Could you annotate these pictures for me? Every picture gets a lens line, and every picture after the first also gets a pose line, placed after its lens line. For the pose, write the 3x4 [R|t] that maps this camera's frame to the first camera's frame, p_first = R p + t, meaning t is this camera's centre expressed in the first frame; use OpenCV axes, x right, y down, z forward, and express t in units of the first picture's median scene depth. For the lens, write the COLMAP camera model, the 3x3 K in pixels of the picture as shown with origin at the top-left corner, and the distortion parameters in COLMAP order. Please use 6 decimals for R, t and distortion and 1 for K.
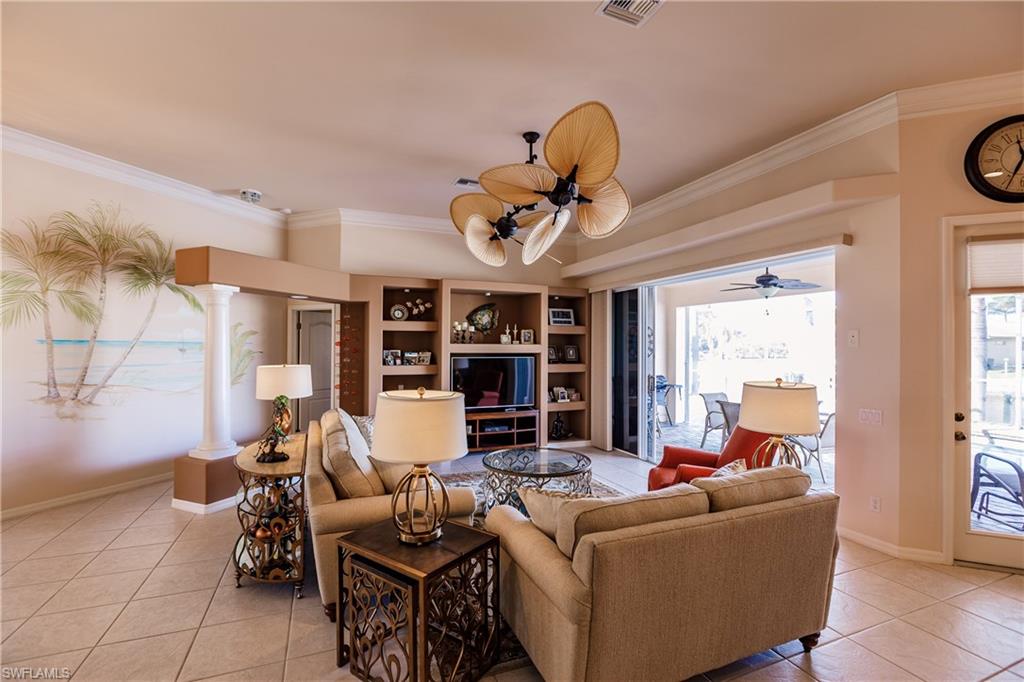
lens RADIAL K [[466.6, 0, 509.9], [0, 466.6, 347.8], [0, 0, 1]] dist [-0.003165, -0.000933]
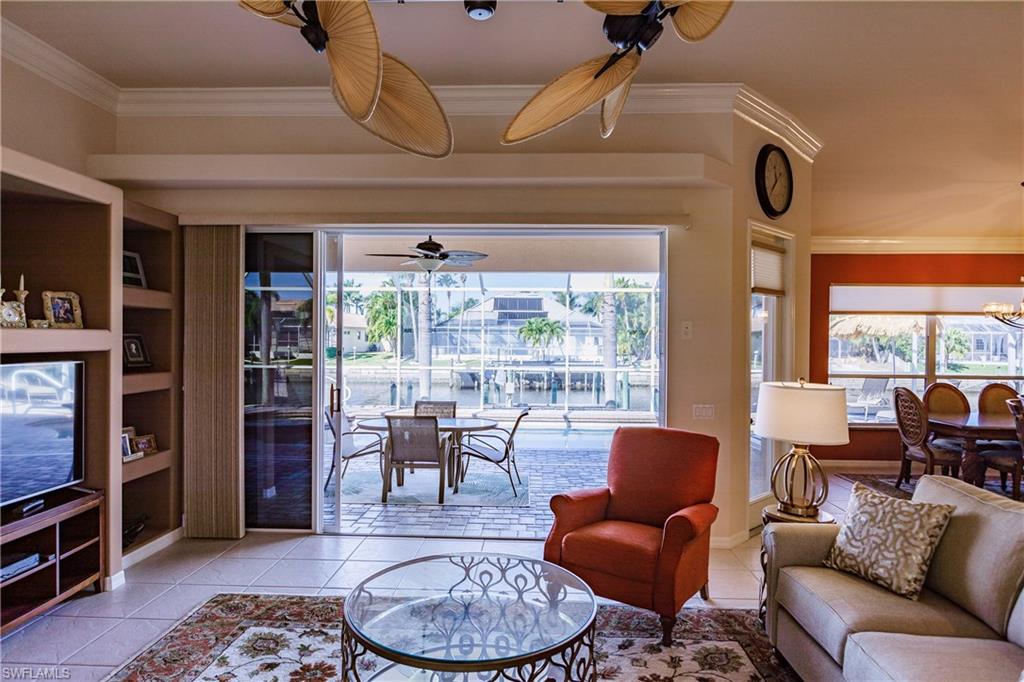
lens RADIAL K [[589.9, 0, 508.7], [0, 589.9, 340.5], [0, 0, 1]] dist [-0.006072, -0.001668]
pose [[0.410472, -0.003873, 0.911865, -0.322151], [-0.003963, 0.999974, 0.006031, -0.003110], [-0.911865, -0.006089, 0.410446, 0.568182]]
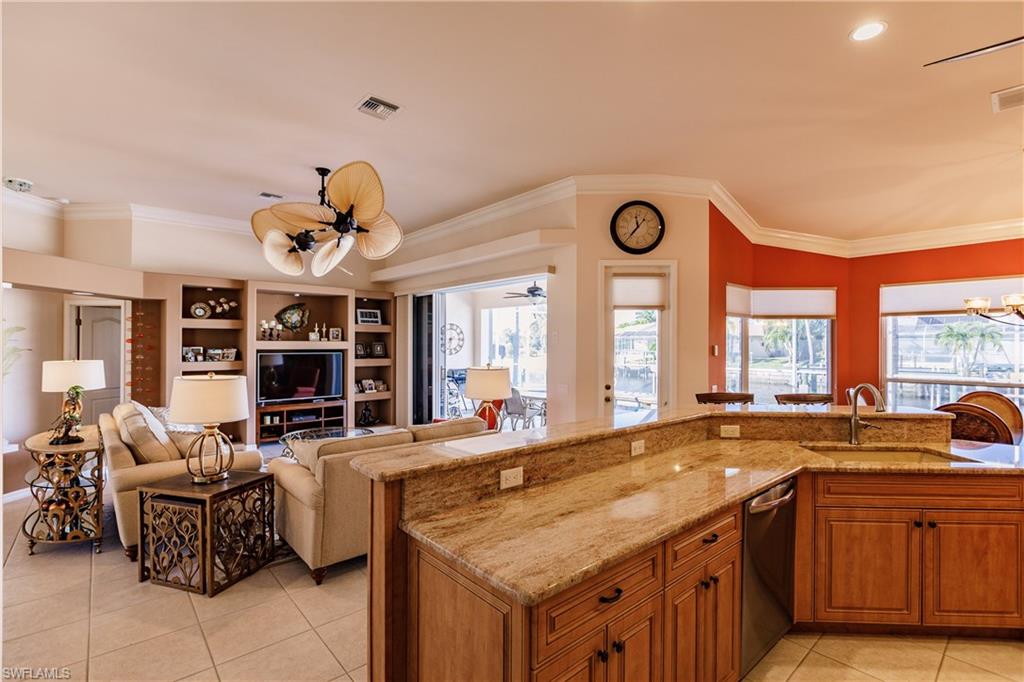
lens RADIAL K [[466.6, 0, 509.8], [0, 466.6, 346.4], [0, 0, 1]] dist [-0.003165, -0.000933]
pose [[0.942359, -0.004398, 0.334575, 0.070149], [0.003265, 0.999987, 0.003949, 0.002146], [-0.334588, -0.002629, 0.942361, -0.228523]]
